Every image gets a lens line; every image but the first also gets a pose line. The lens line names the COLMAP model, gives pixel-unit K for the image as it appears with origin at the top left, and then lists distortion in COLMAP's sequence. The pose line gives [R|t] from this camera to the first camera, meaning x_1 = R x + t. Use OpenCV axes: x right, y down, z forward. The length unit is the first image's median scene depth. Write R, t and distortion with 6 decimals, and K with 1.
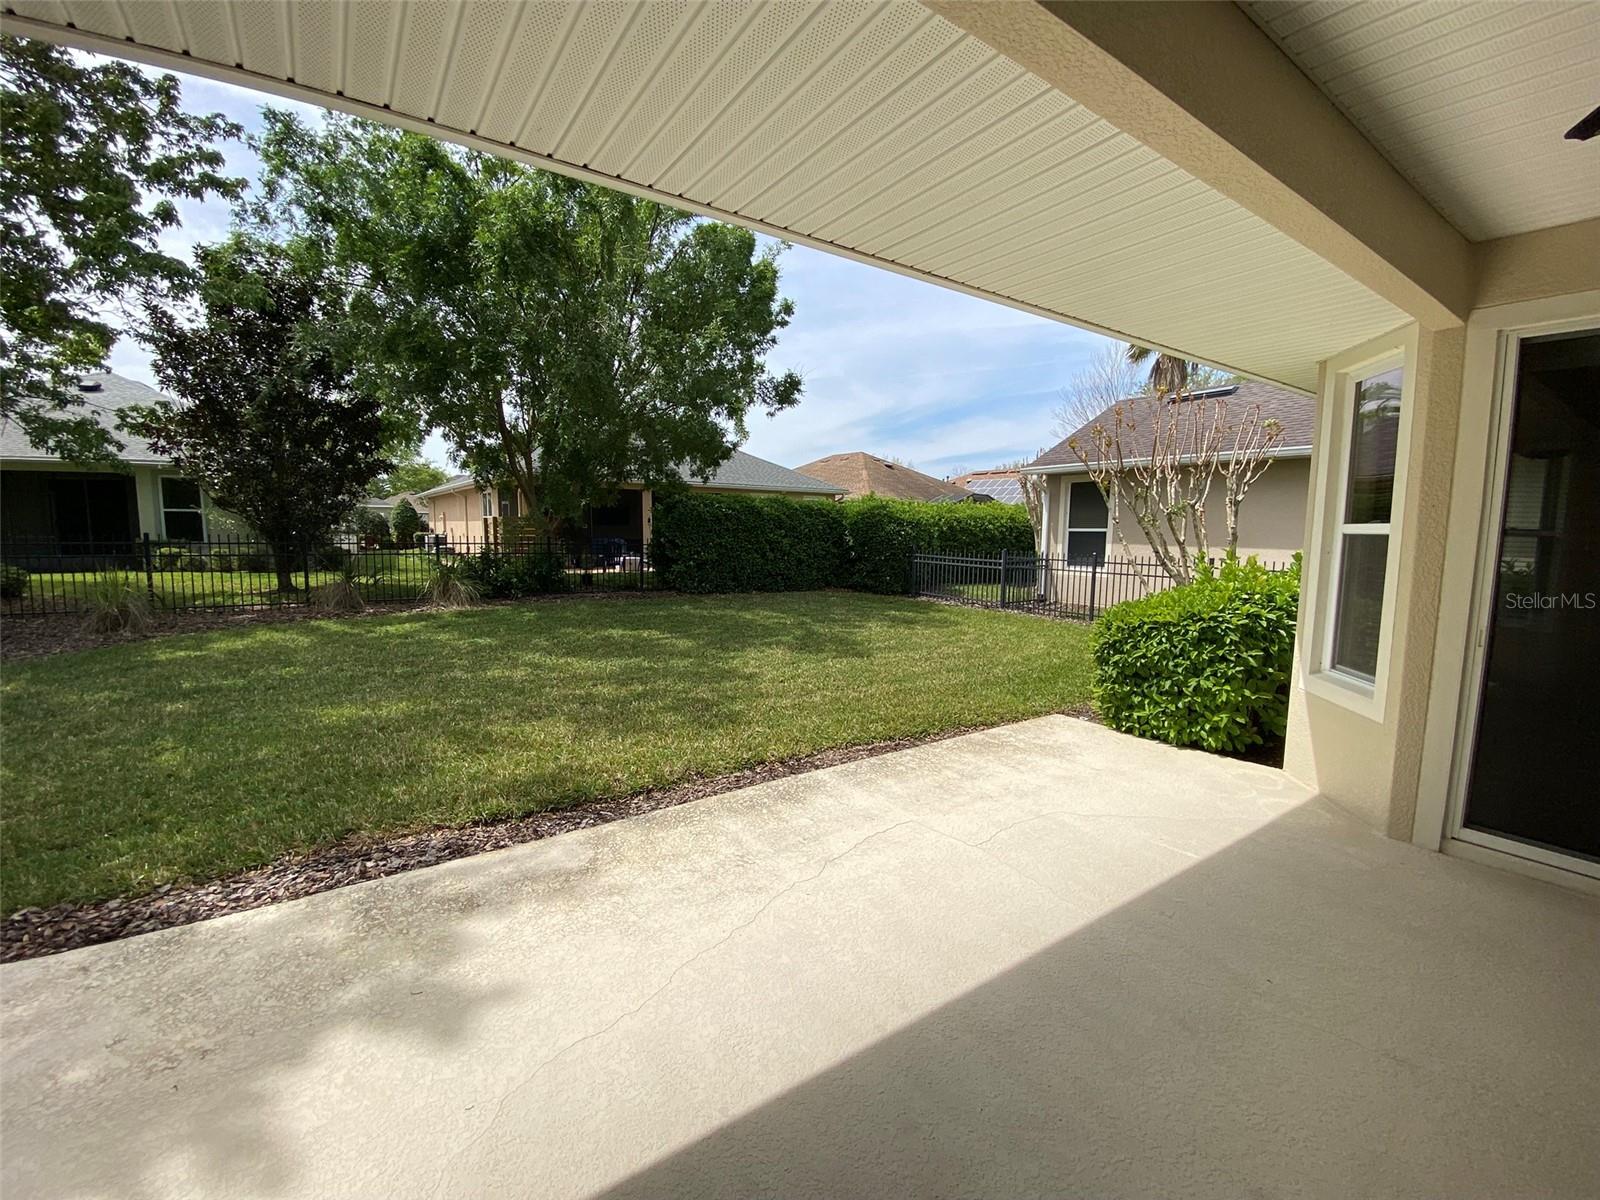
lens RADIAL K [[648.4, 0, 800.6], [0, 648.4, 608.2], [0, 0, 1]] dist [0.049068, -0.035574]
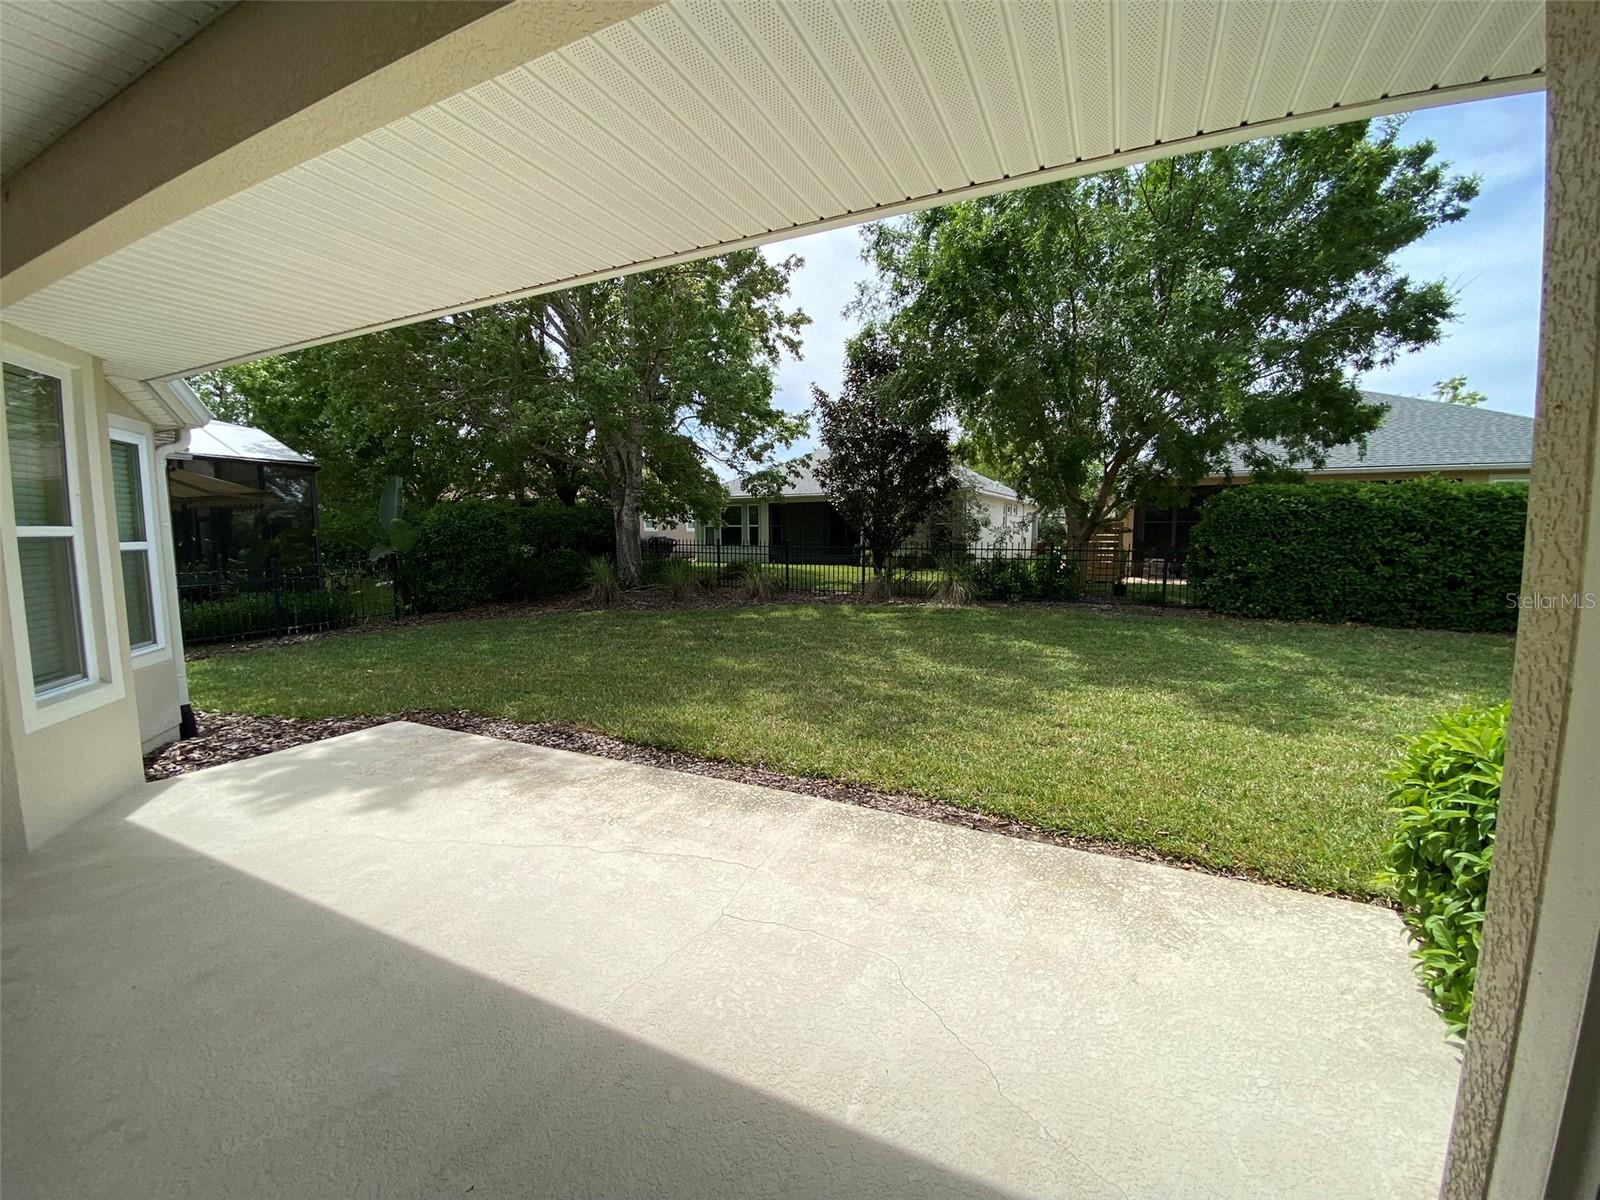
lens RADIAL K [[648.3, 0, 790.3], [0, 648.3, 595.6], [0, 0, 1]] dist [0.049543, -0.036125]
pose [[0.504589, 0.072098, -0.860344, 0.713624], [-0.097492, 0.994892, 0.026195, -0.047568], [0.857837, 0.070659, 0.509041, 0.450324]]
